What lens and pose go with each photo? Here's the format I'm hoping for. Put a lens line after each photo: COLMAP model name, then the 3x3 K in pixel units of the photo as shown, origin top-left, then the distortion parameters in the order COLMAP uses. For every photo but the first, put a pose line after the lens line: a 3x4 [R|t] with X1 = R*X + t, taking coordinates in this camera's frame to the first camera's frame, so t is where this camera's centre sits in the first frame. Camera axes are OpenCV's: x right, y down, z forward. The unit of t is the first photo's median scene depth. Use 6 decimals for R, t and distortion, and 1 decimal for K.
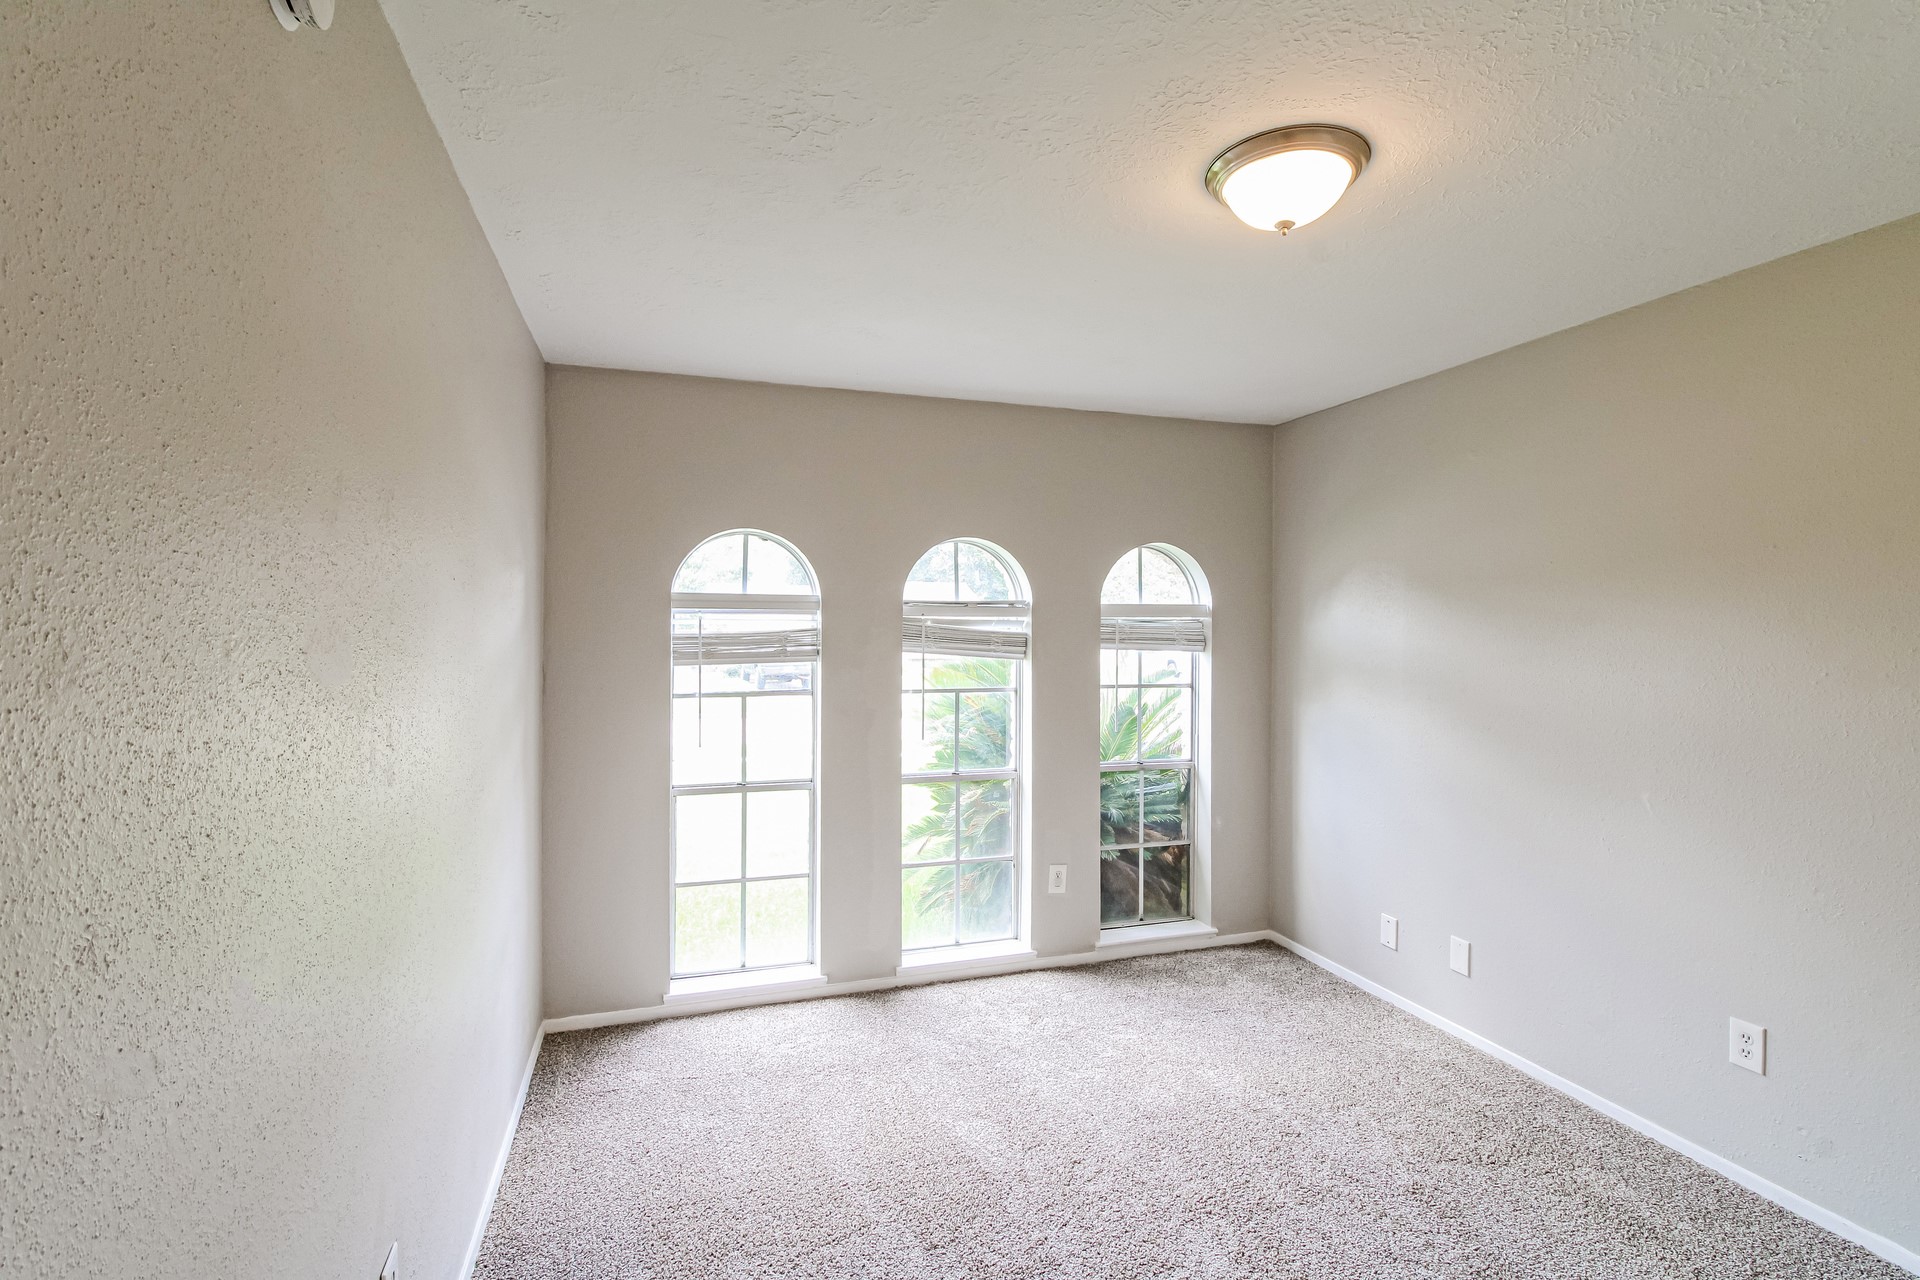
lens RADIAL K [[891.0, 0, 948.4], [0, 891.0, 658.3], [0, 0, 1]] dist [0.002838, -0.014359]
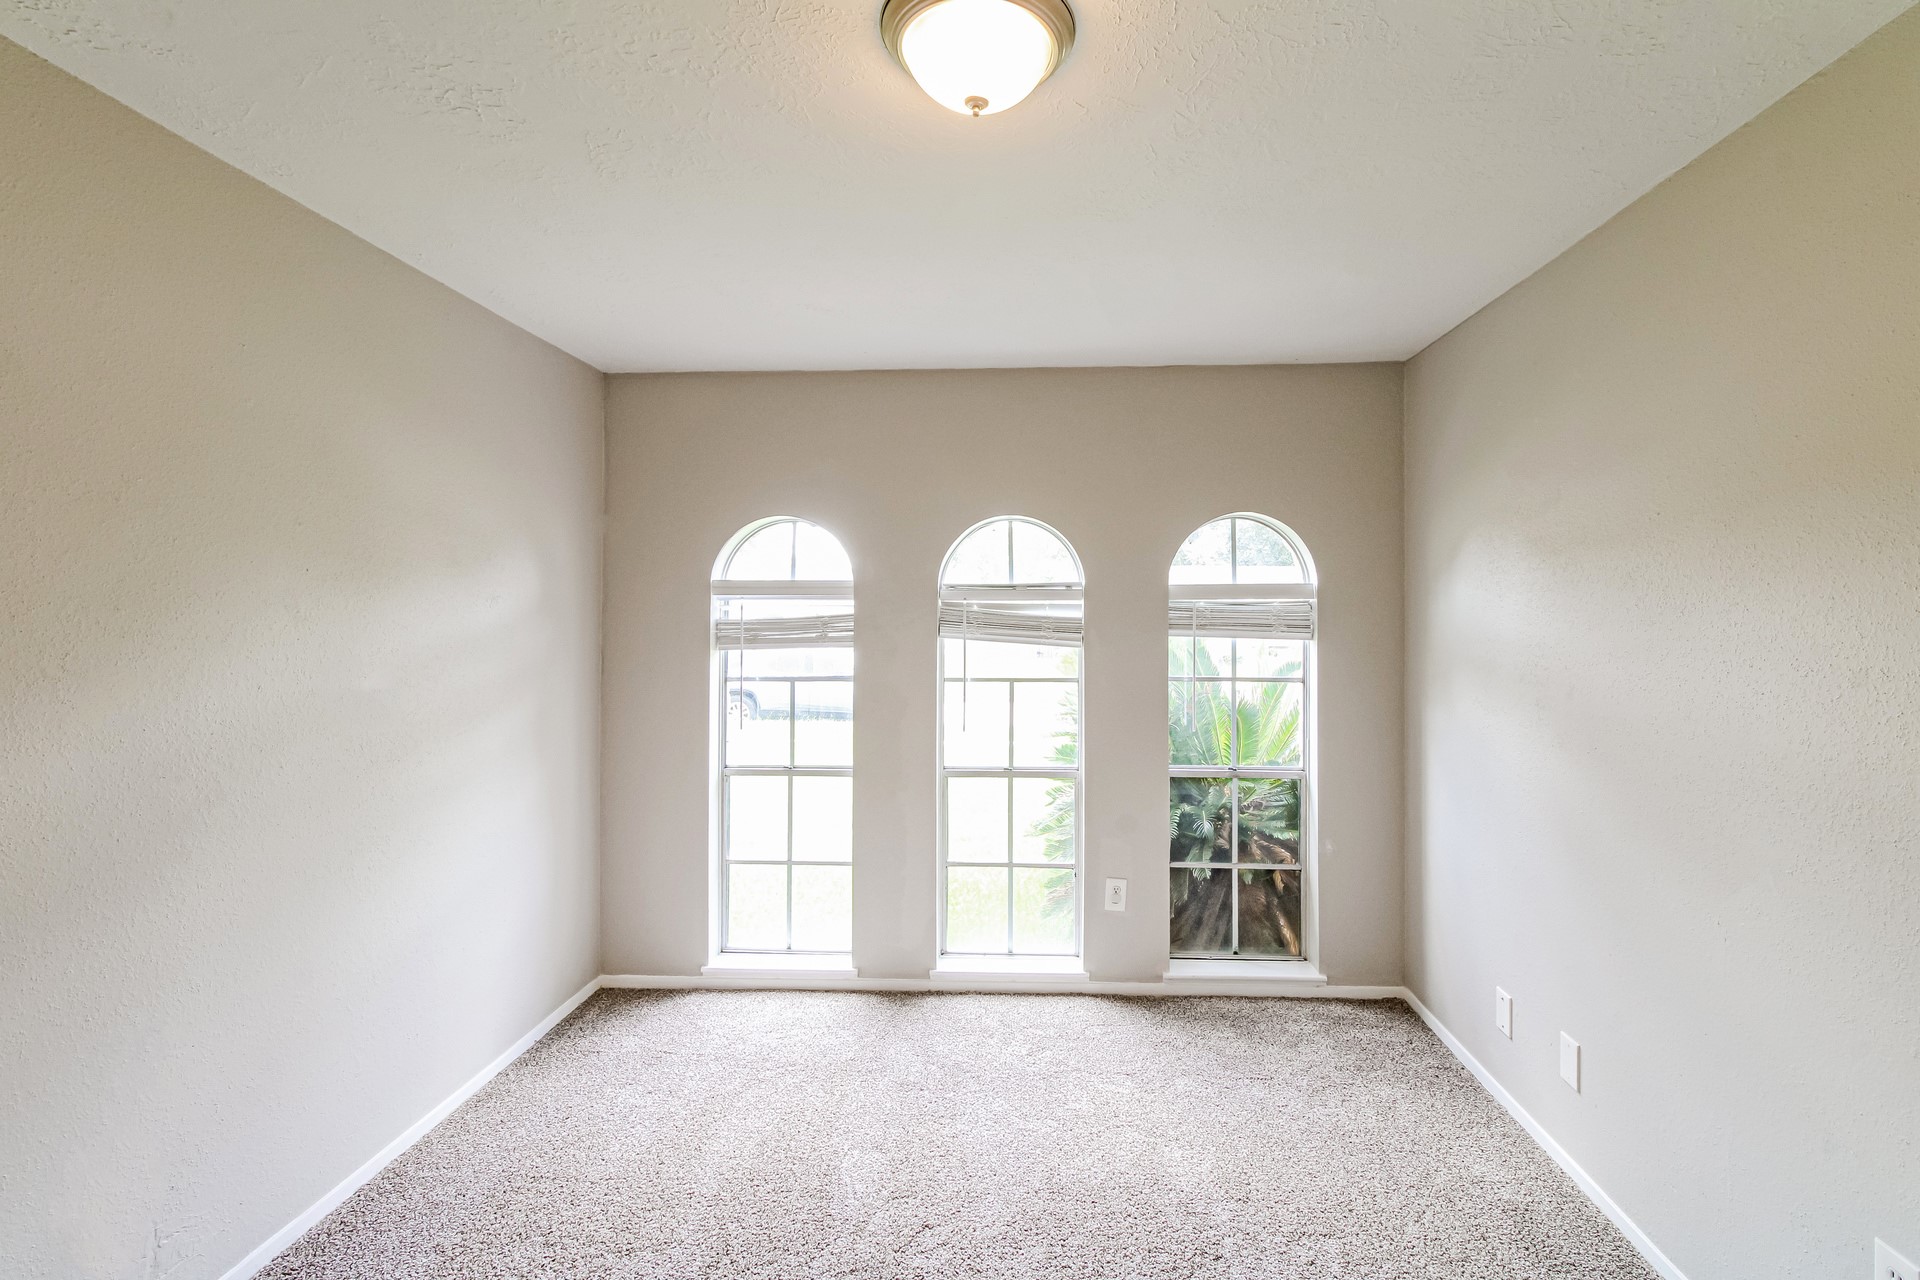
lens RADIAL K [[882.4, 0, 945.2], [0, 882.4, 627.1], [0, 0, 1]] dist [0.002714, -0.011118]
pose [[0.936432, 0.001226, -0.350848, 0.283744], [-0.008037, 0.999807, -0.017955, -0.001957], [0.350758, 0.019633, 0.936260, 0.116956]]
